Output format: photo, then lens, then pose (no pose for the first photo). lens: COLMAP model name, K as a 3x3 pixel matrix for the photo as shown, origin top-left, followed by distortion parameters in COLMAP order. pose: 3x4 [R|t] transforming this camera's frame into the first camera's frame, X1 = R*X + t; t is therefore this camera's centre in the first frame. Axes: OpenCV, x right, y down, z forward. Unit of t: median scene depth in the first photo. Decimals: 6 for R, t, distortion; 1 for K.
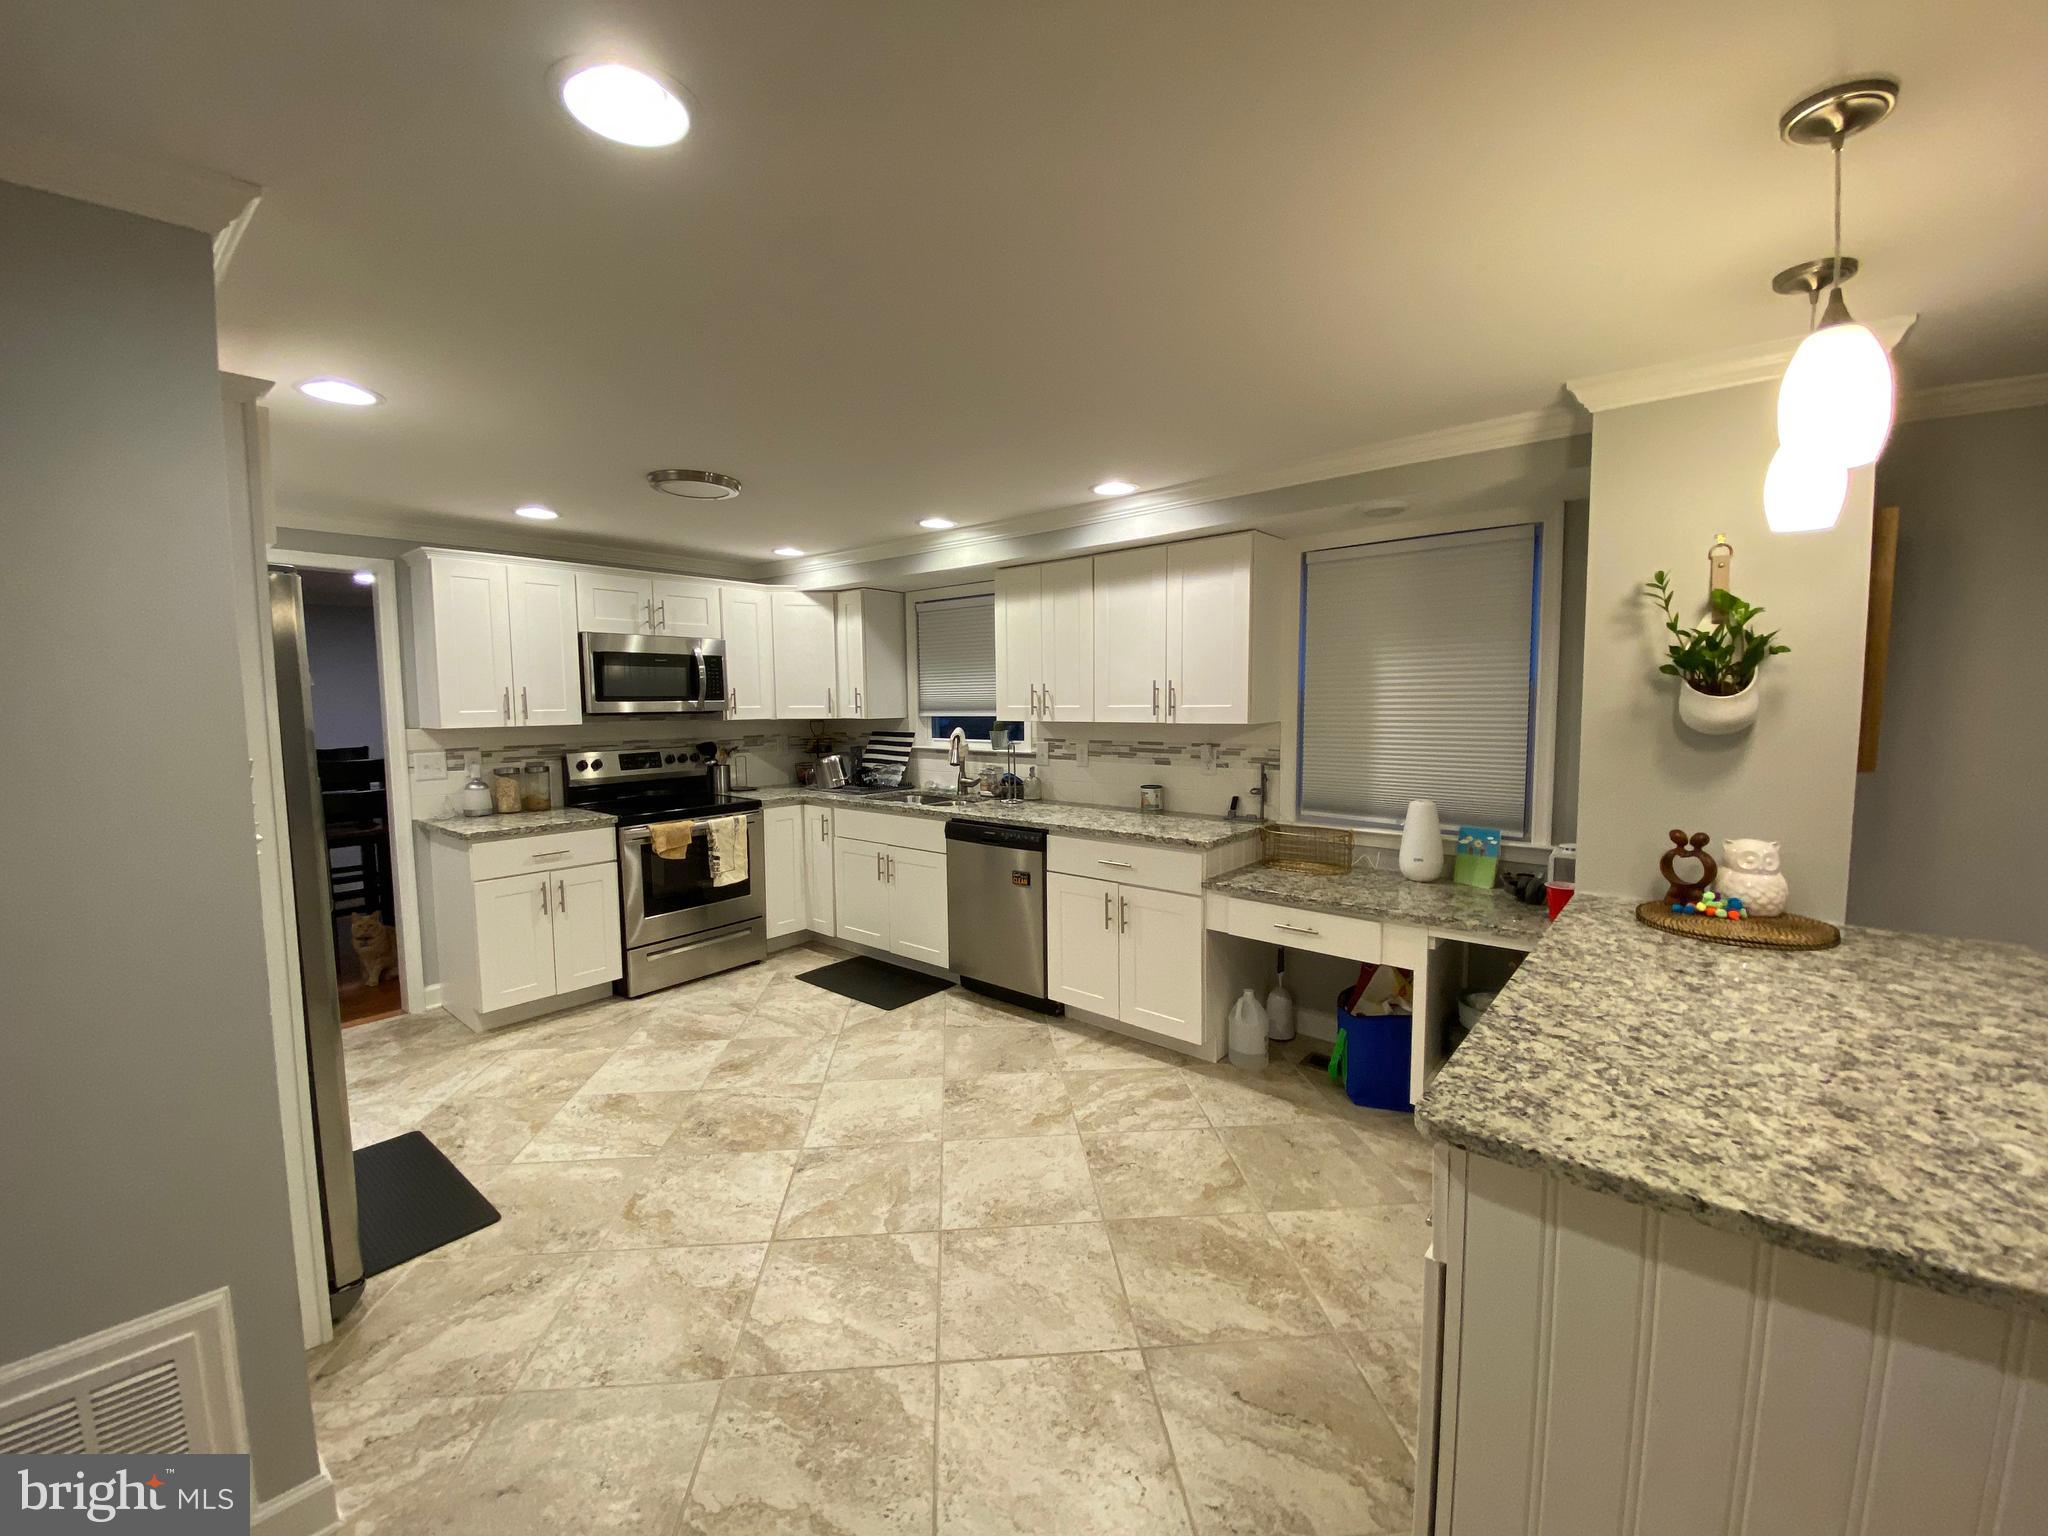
lens RADIAL K [[821.7, 0, 1033.7], [0, 821.7, 760.4], [0, 0, 1]] dist [0.002743, -0.013622]
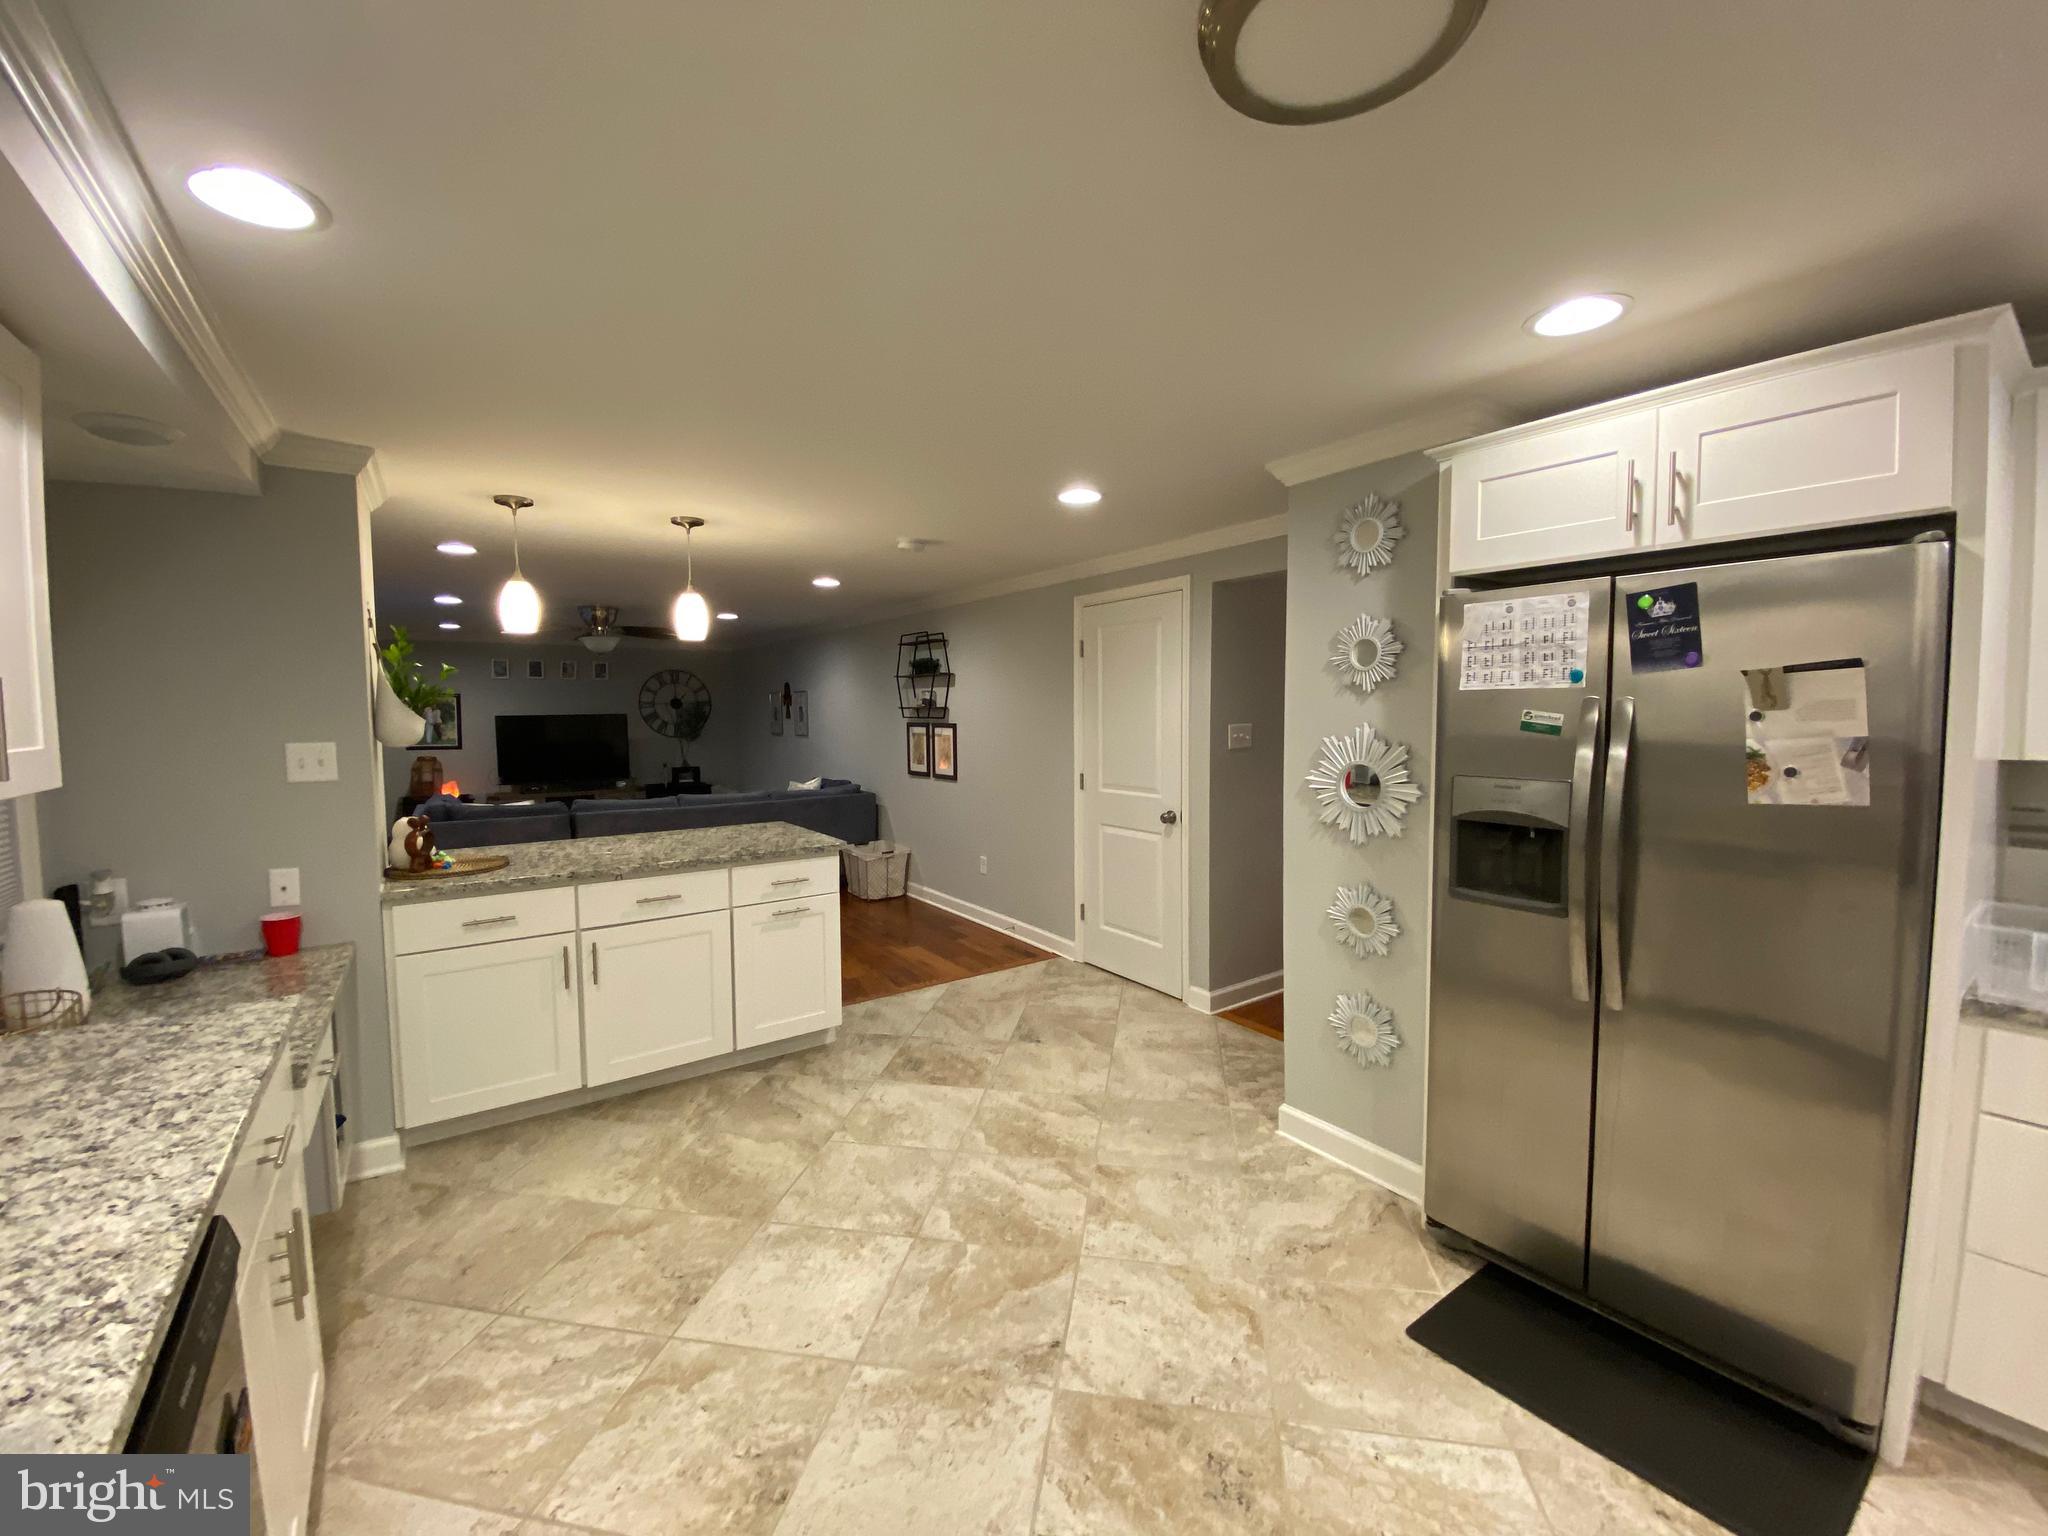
lens RADIAL K [[821.7, 0, 1020.8], [0, 821.7, 757.6], [0, 0, 1]] dist [0.002743, -0.013622]
pose [[-0.962005, 0.000803, 0.273029, -0.298850], [0.038671, 0.990315, 0.133346, -0.081937], [-0.270278, 0.138838, -0.952719, 1.072567]]
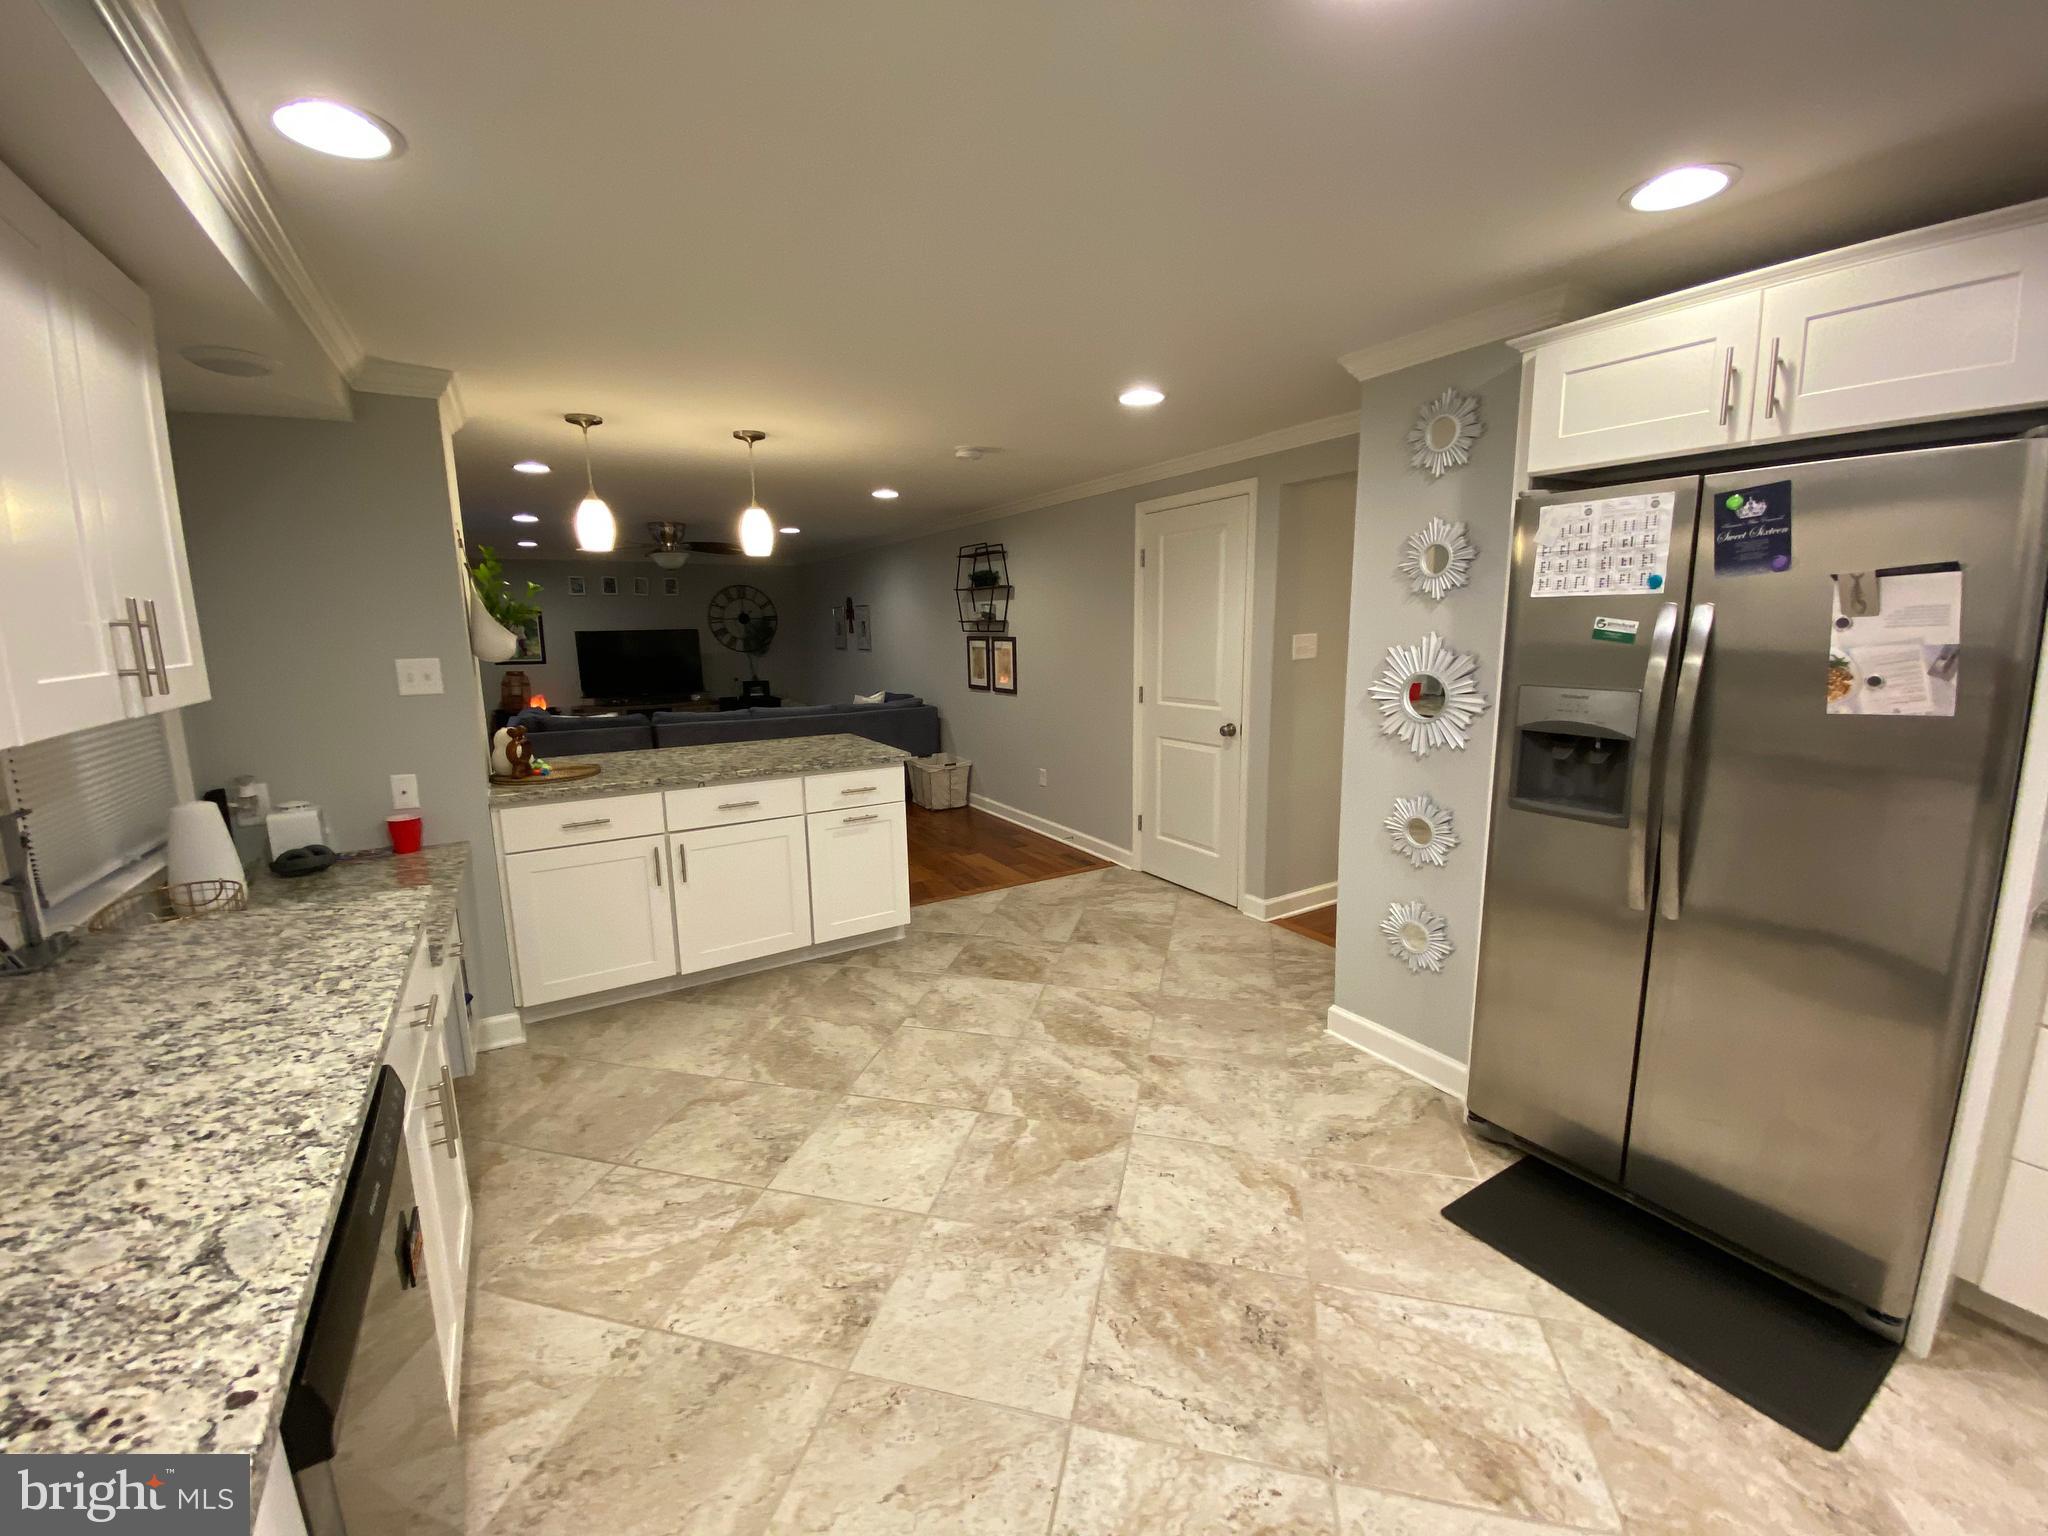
lens RADIAL K [[821.7, 0, 1020.1], [0, 821.7, 759.2], [0, 0, 1]] dist [0.002743, -0.013622]
pose [[-0.939052, -0.031963, 0.342287, -0.304993], [0.052688, 0.970524, 0.235174, -0.082741], [-0.339714, 0.238875, -0.909688, 1.086879]]
